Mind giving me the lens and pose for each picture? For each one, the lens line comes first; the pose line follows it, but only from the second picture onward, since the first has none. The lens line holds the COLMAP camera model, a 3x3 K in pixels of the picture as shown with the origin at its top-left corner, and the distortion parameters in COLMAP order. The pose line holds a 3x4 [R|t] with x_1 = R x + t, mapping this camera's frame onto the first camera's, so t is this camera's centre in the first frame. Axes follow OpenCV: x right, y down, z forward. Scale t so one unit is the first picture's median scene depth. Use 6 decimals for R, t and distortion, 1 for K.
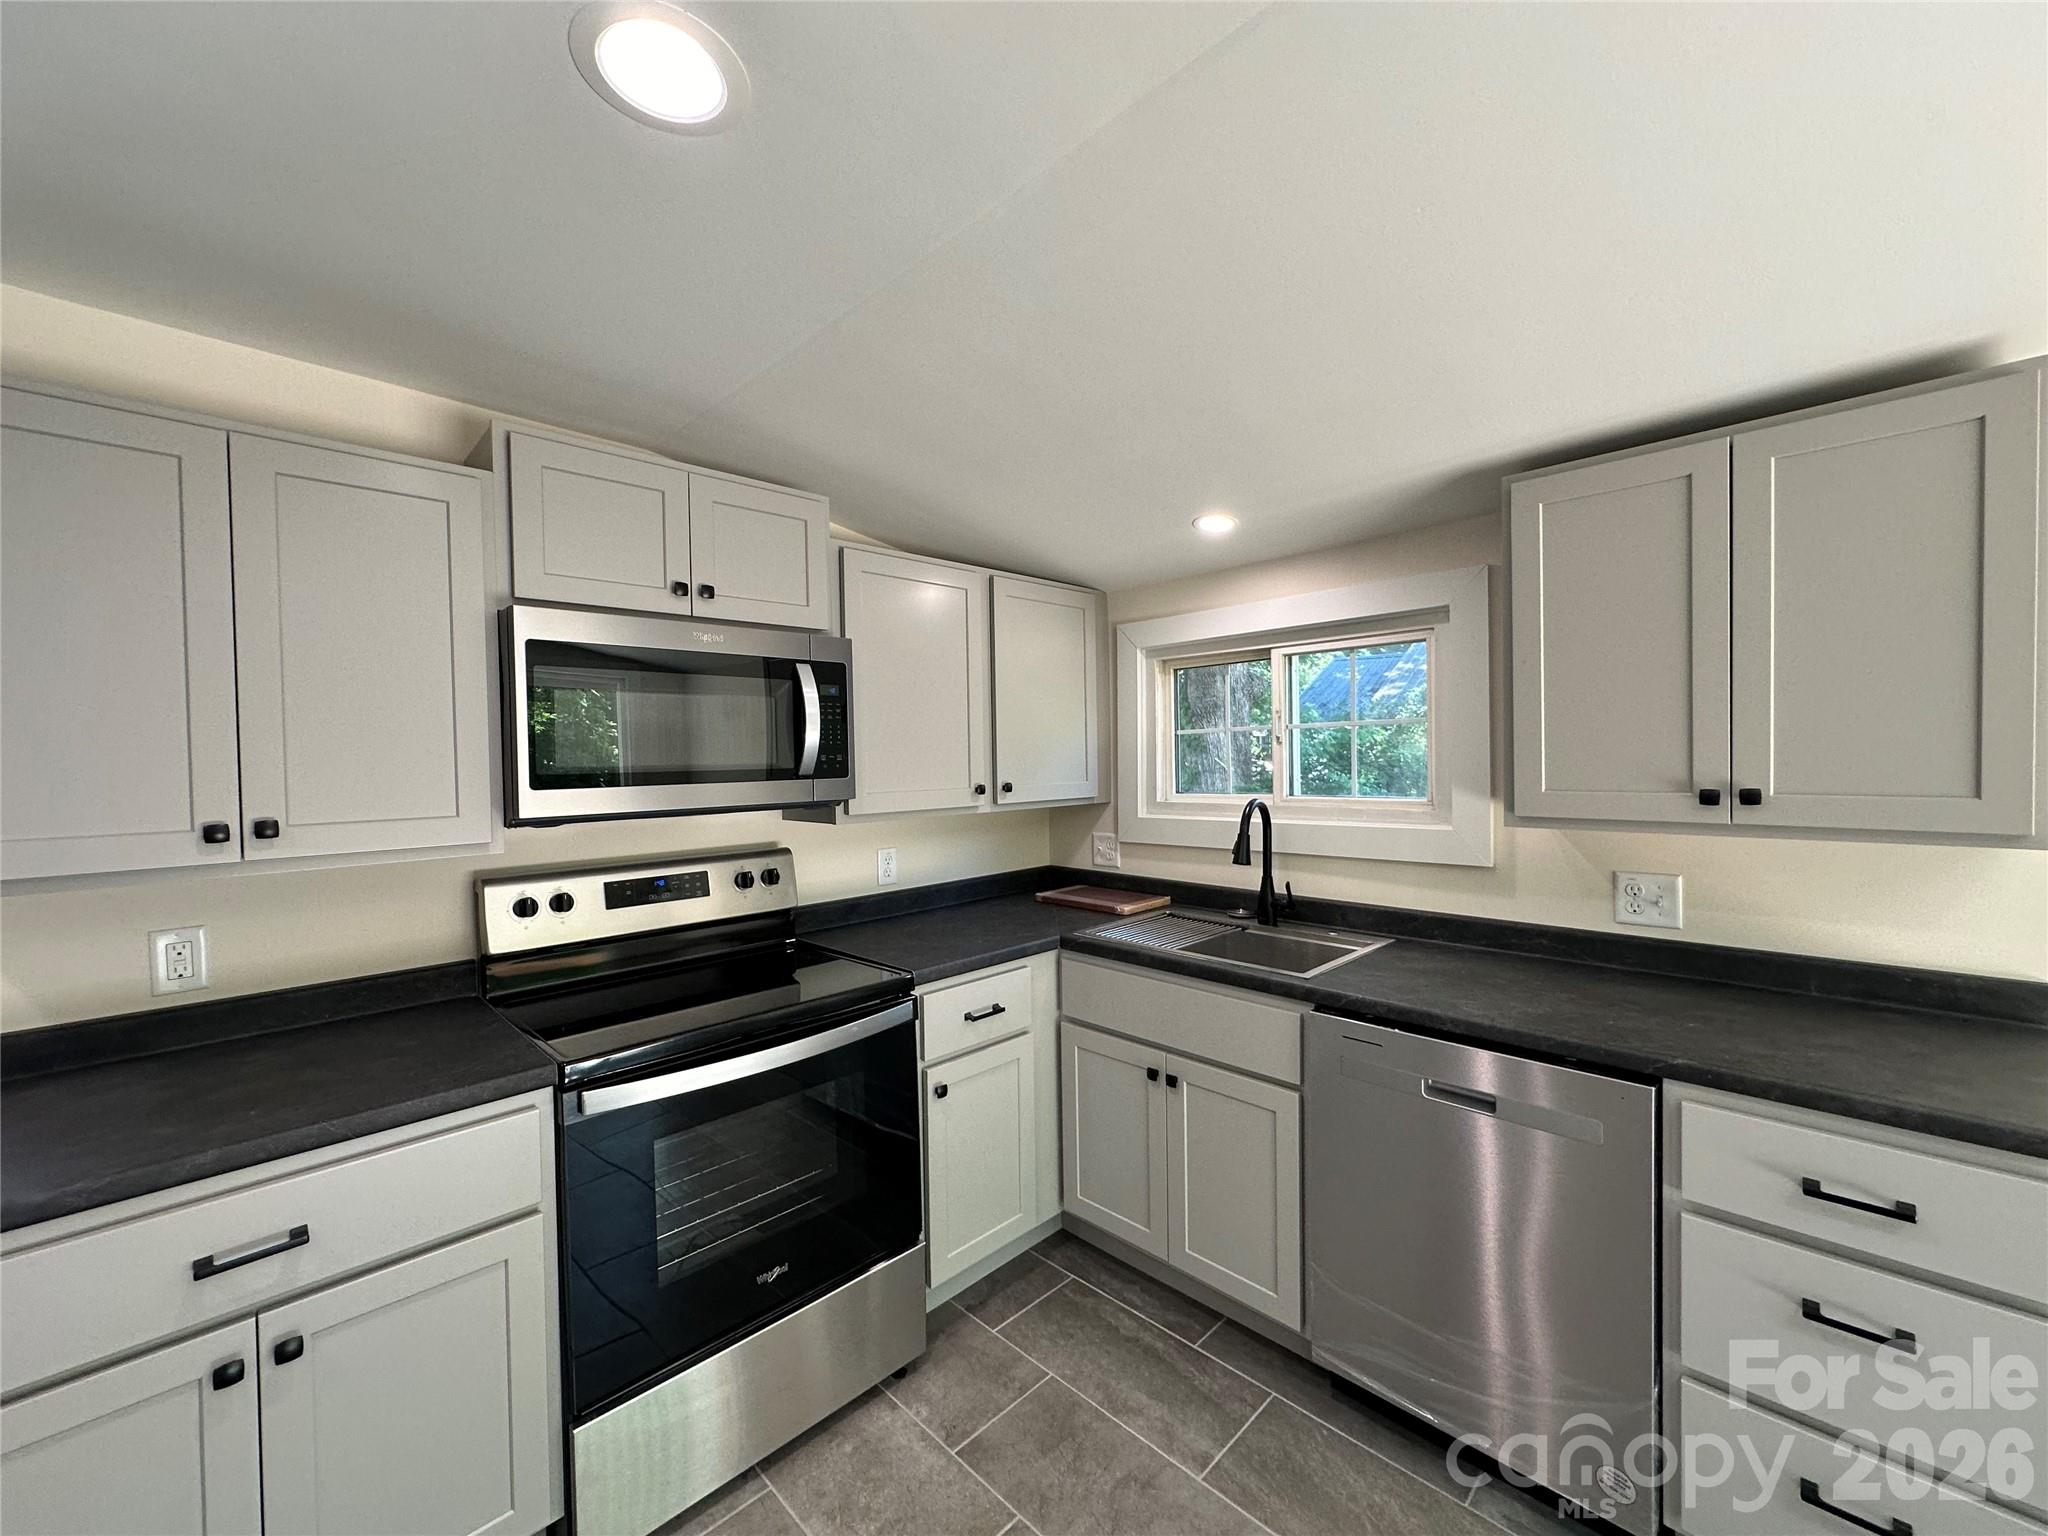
lens RADIAL K [[816.7, 0, 1024.9], [0, 816.7, 768.4], [0, 0, 1]] dist [-0.001664, 0.000201]
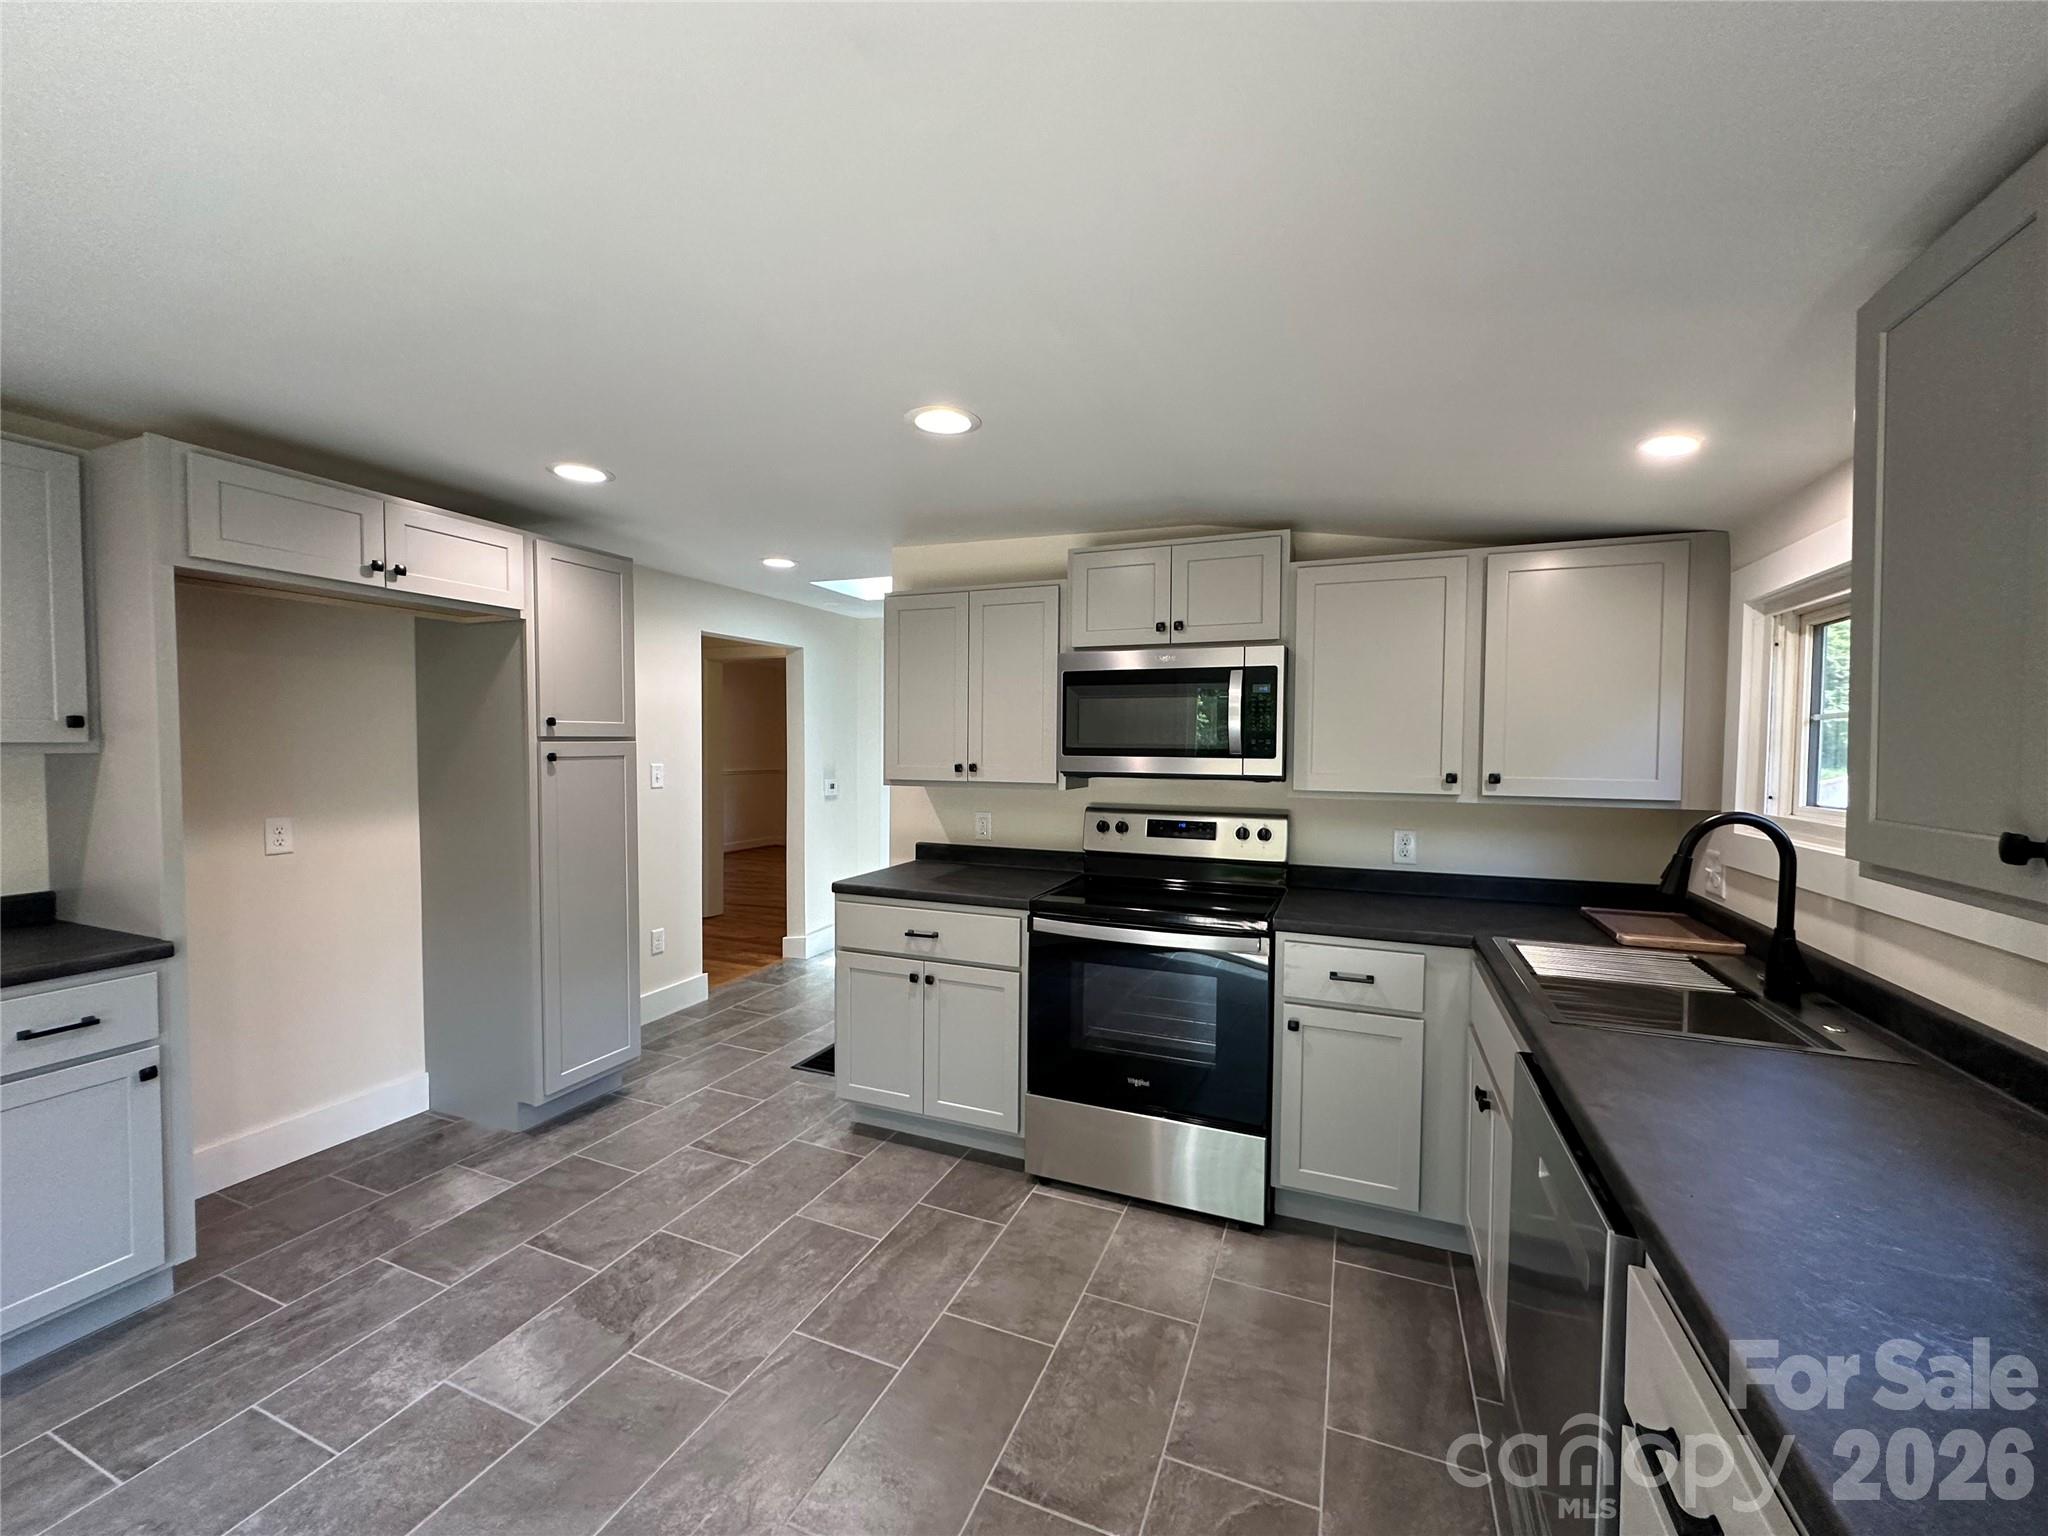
lens RADIAL K [[816.7, 0, 1024.9], [0, 816.7, 768.4], [0, 0, 1]] dist [-0.001664, 0.000201]
pose [[0.389765, 0.048782, -0.919621, 0.819214], [-0.031134, 0.998723, 0.039783, -0.011822], [0.920388, 0.013126, 0.390786, 0.175273]]
